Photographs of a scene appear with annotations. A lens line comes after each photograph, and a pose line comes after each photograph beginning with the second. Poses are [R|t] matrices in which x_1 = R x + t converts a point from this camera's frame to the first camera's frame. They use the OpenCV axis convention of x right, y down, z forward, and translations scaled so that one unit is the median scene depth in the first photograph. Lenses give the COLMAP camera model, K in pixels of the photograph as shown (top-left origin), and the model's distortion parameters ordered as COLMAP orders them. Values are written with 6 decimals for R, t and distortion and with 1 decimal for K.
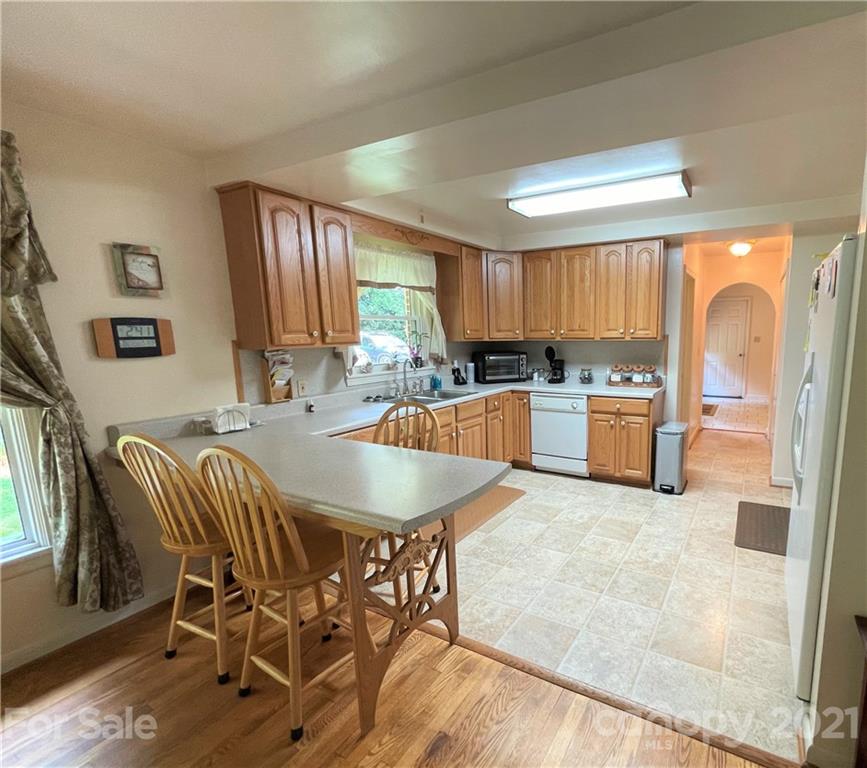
lens RADIAL K [[382.3, 0, 434.3], [0, 382.3, 389.5], [0, 0, 1]] dist [-0.000523, -0.000386]
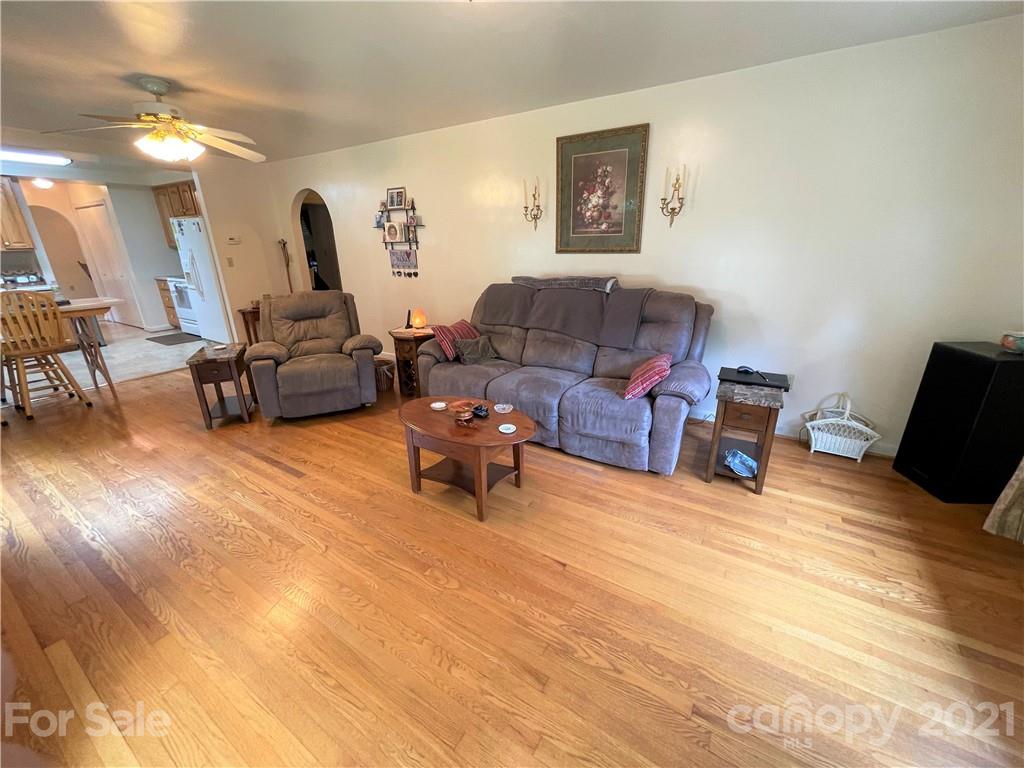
lens RADIAL K [[412.6, 0, 514.7], [0, 412.6, 385.0], [0, 0, 1]] dist [-0.000616, 0.000298]
pose [[0.099237, -0.318568, 0.942691, -0.949971], [0.163774, 0.939677, 0.300309, 0.200961], [-0.981494, 0.124587, 0.145423, -1.057502]]
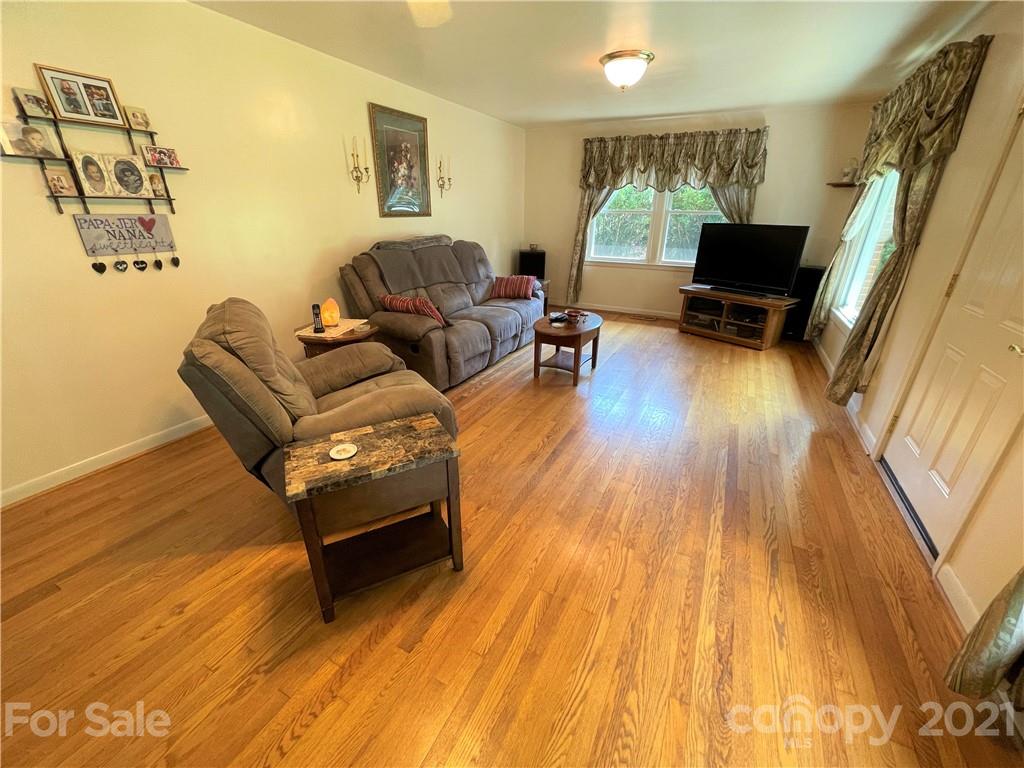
lens RADIAL K [[412.6, 0, 512.7], [0, 412.6, 383.7], [0, 0, 1]] dist [-0.000616, 0.000298]
pose [[-0.999928, -0.005914, 0.010487, 0.997063], [0.000474, 0.851021, 0.525131, -0.274461], [-0.012030, 0.525098, -0.850957, 1.997865]]
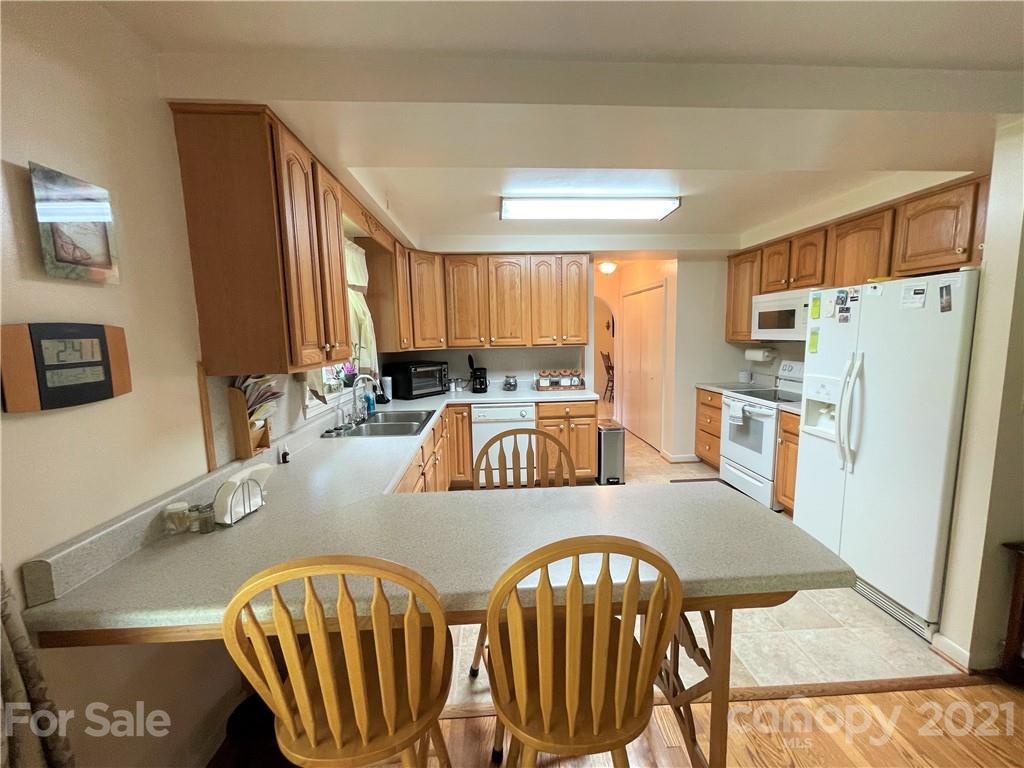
lens RADIAL K [[412.6, 0, 513.7], [0, 412.6, 382.8], [0, 0, 1]] dist [-0.000616, 0.000298]
pose [[0.866780, -0.065279, 0.494399, -0.186410], [0.087406, 0.995936, -0.021739, -0.017517], [-0.490971, 0.062057, 0.868963, 0.092819]]
